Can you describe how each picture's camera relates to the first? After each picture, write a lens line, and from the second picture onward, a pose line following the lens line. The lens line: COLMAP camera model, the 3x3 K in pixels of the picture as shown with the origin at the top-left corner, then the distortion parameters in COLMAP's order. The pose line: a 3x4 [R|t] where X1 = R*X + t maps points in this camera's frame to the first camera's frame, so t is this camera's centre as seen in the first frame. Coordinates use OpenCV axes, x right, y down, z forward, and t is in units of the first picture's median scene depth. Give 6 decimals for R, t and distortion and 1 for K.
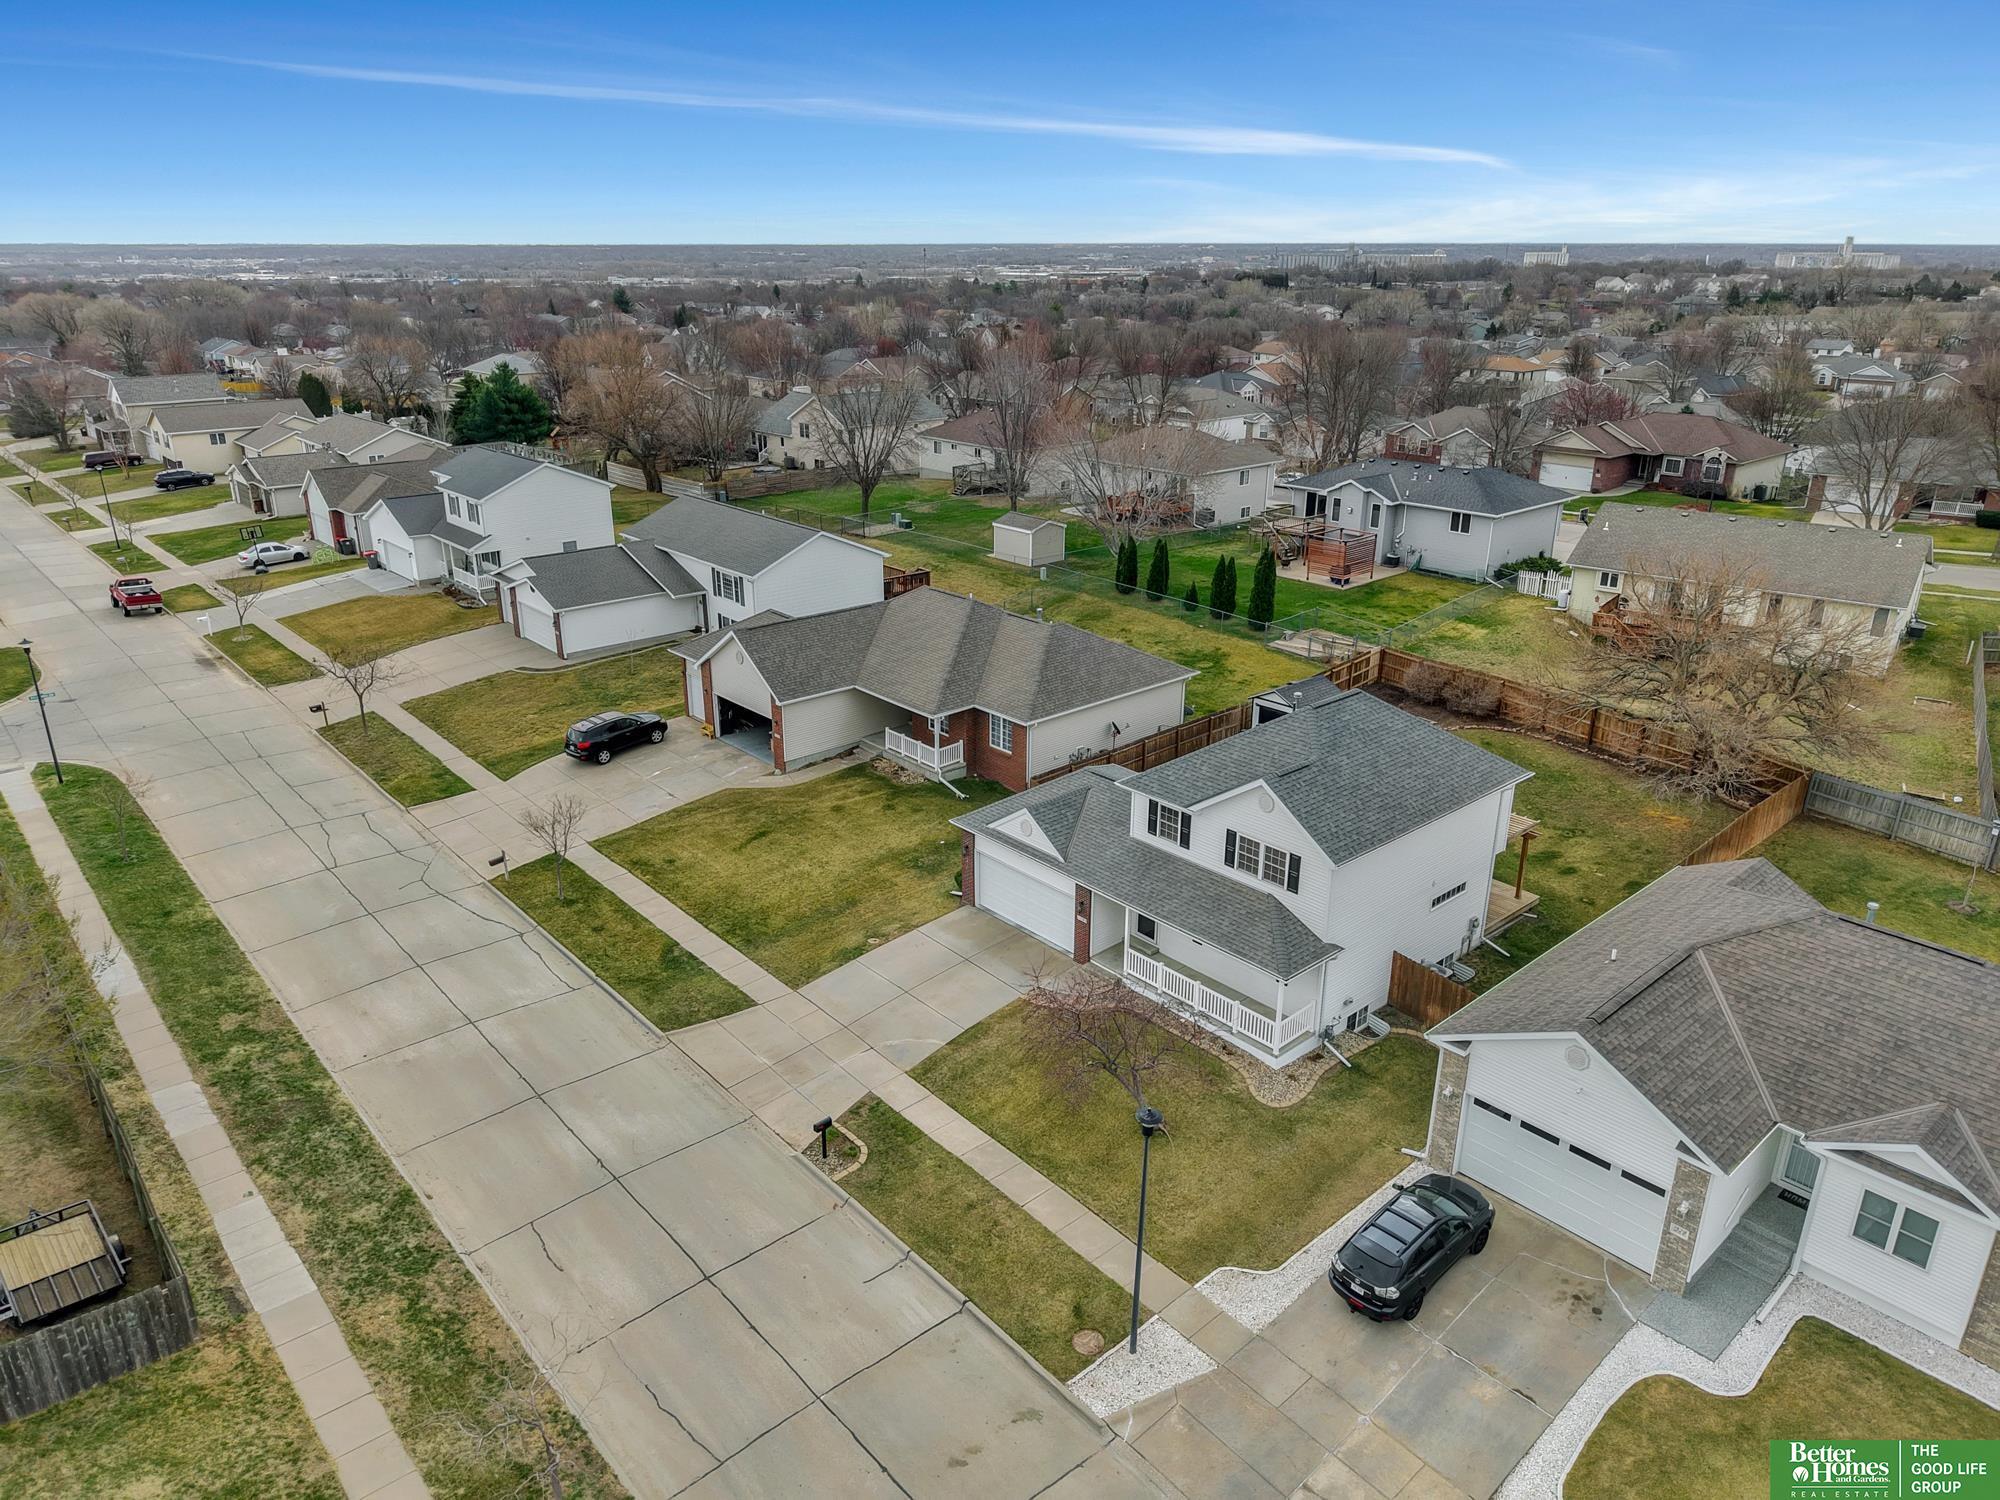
lens RADIAL K [[1317.8, 0, 1000.0], [0, 1317.8, 750.0], [0, 0, 1]] dist [0.075177, -0.089226]
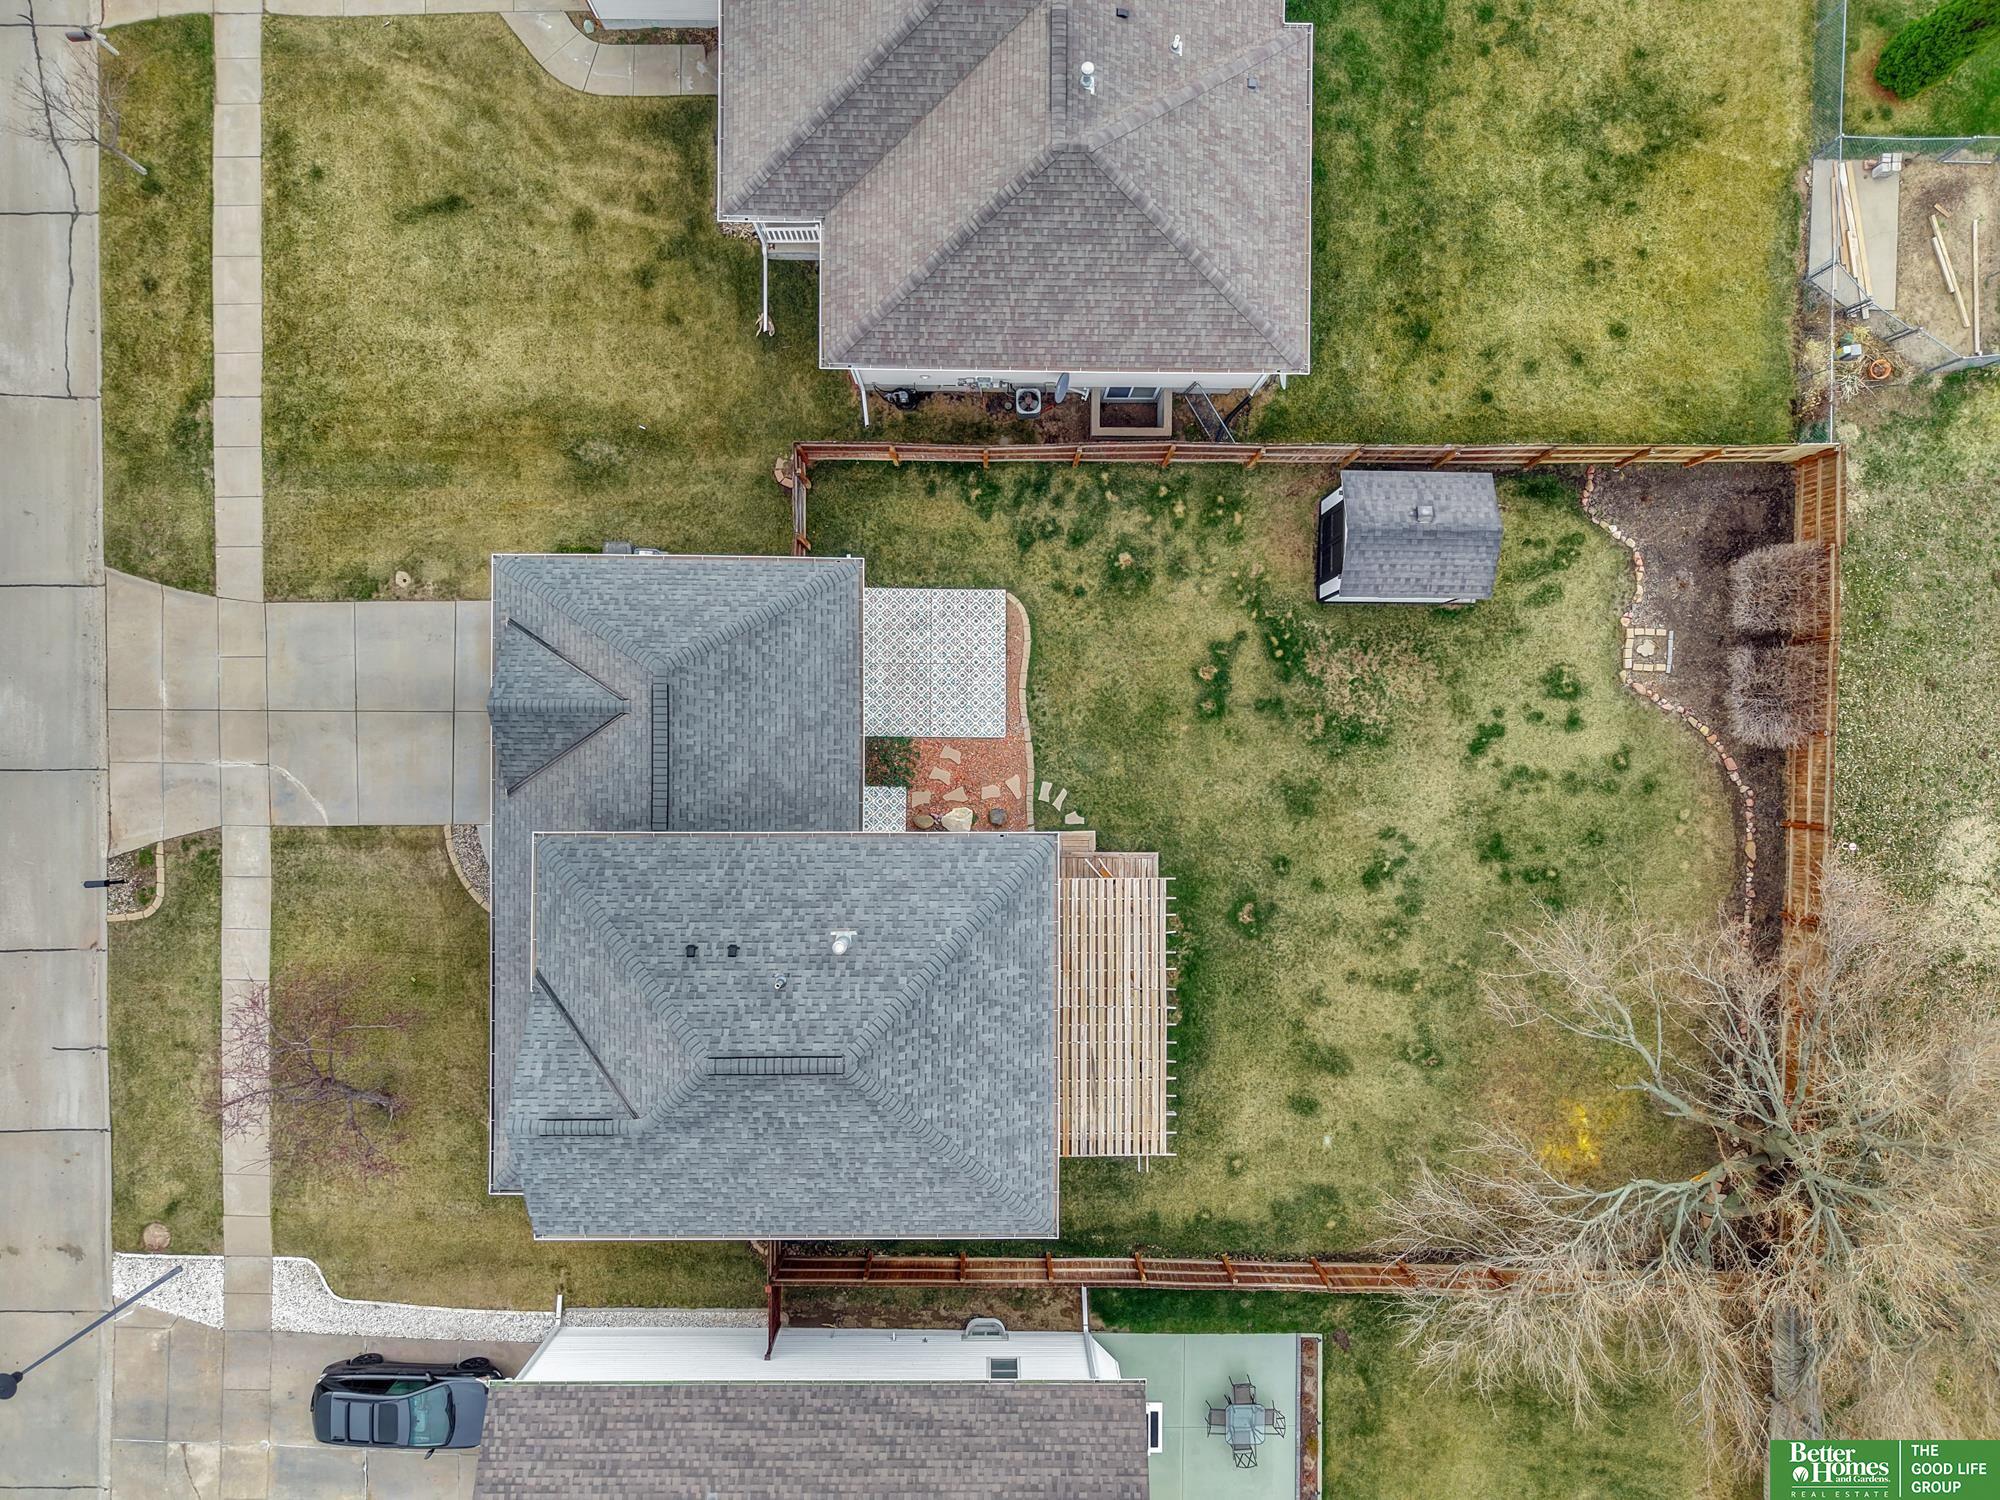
lens RADIAL K [[1333.0, 0, 1000.0], [0, 1333.0, 750.0], [0, 0, 1]] dist [0.028239, -0.027359]
pose [[0.744247, 0.667897, 0.003208, 0.229085], [-0.246034, 0.269688, 0.930987, -0.652935], [0.620938, -0.693673, 0.365039, 0.938305]]
